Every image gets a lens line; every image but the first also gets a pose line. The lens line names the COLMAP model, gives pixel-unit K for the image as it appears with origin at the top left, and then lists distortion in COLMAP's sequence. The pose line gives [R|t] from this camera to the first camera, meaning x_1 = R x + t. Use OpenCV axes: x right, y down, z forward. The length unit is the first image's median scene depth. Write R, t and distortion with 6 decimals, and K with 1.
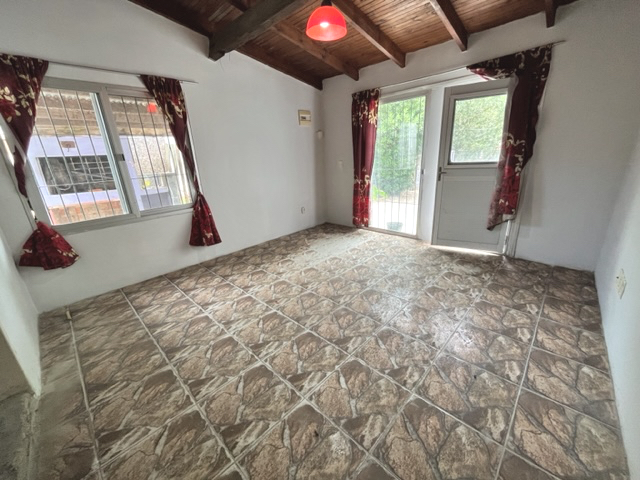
lens RADIAL K [[258.2, 0, 316.9], [0, 258.2, 241.8], [0, 0, 1]] dist [-0.003641, -0.000006]
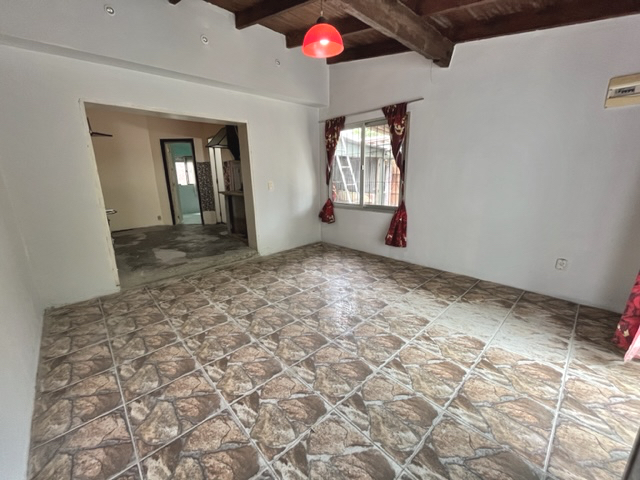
lens RADIAL K [[258.2, 0, 317.3], [0, 258.2, 236.2], [0, 0, 1]] dist [-0.003641, -0.000006]
pose [[-0.045826, 0.282556, -0.958156, 0.896940], [-0.295449, 0.912419, 0.283199, -0.331513], [0.954259, 0.296064, 0.041668, 0.863539]]
